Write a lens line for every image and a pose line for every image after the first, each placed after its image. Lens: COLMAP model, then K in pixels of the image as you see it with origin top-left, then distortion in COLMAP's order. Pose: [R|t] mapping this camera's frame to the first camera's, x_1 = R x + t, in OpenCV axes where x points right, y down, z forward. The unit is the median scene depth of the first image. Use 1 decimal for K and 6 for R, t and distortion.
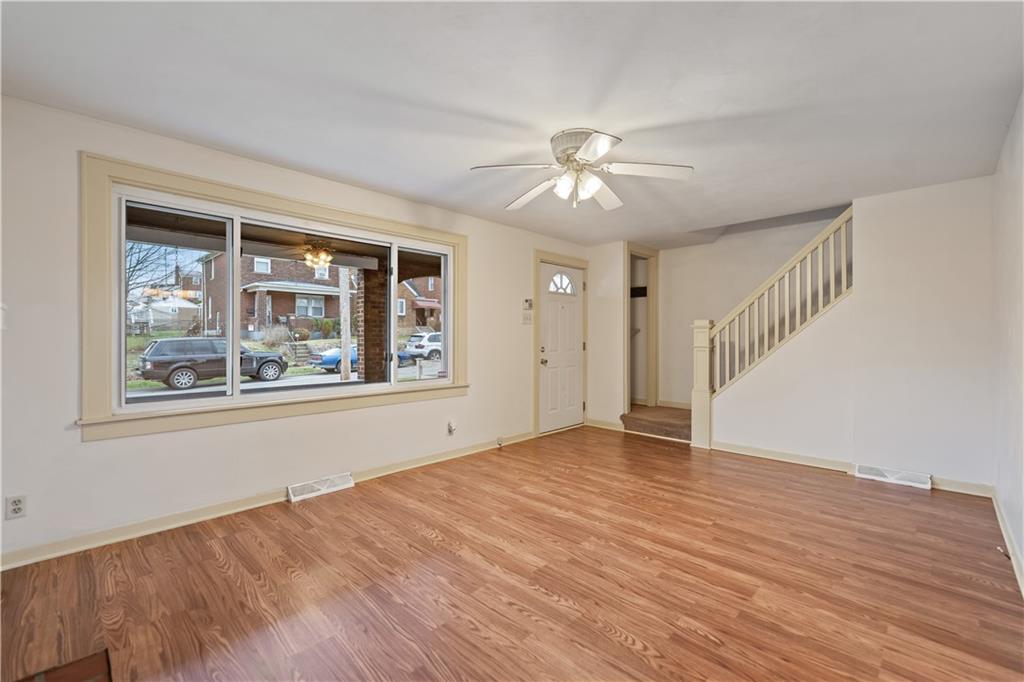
lens RADIAL K [[438.3, 0, 514.9], [0, 438.3, 335.0], [0, 0, 1]] dist [0.001664, 0.000319]
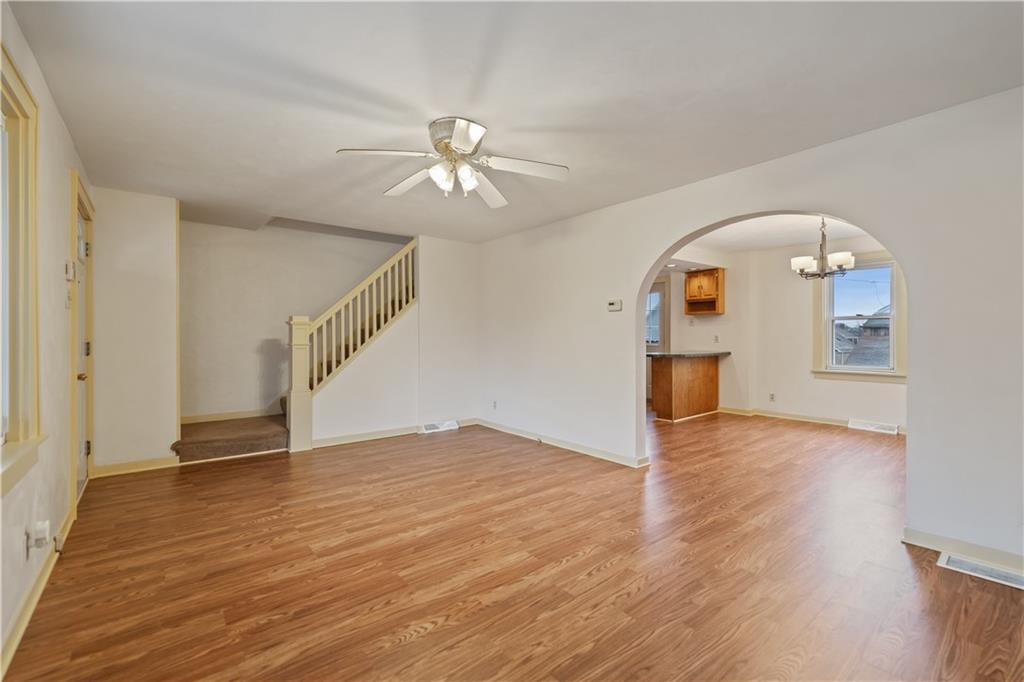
lens RADIAL K [[439.9, 0, 515.1], [0, 439.9, 338.2], [0, 0, 1]] dist [0.000621, -0.000038]
pose [[0.119202, -0.004783, 0.992859, -0.711846], [-0.005748, 0.999968, 0.005508, 0.010008], [-0.992853, -0.006364, 0.119171, 0.670171]]
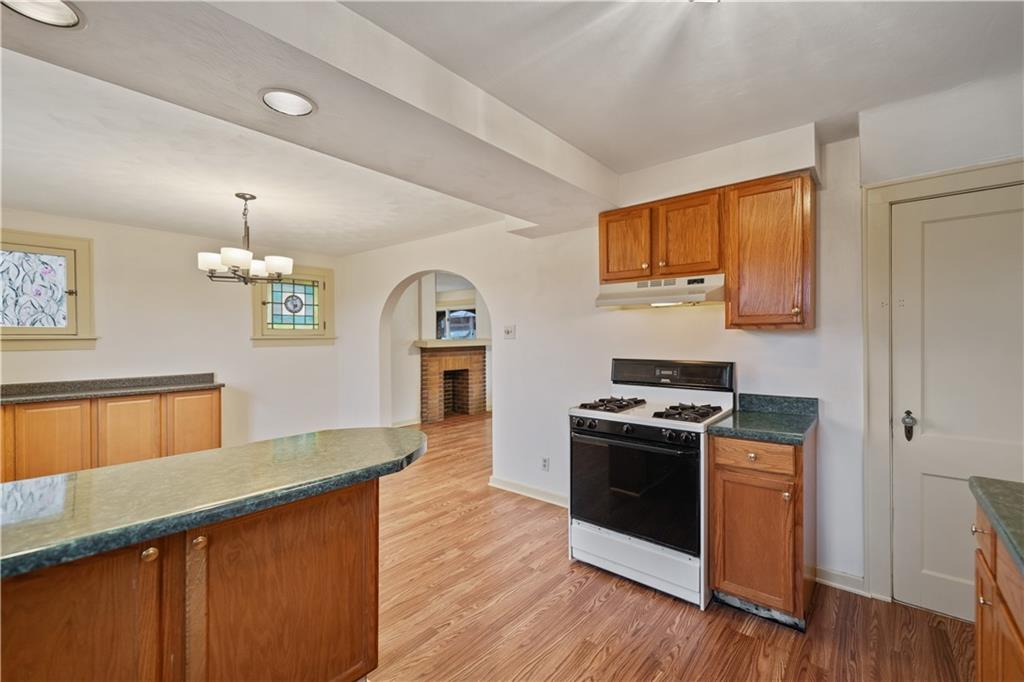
lens RADIAL K [[430.8, 0, 514.8], [0, 430.8, 340.3], [0, 0, 1]] dist [0.001888, 0.000161]
pose [[0.074826, 0.006983, -0.997172, 1.915786], [0.007846, 0.999940, 0.007591, -0.050537], [0.997166, -0.008391, 0.074767, 0.410995]]
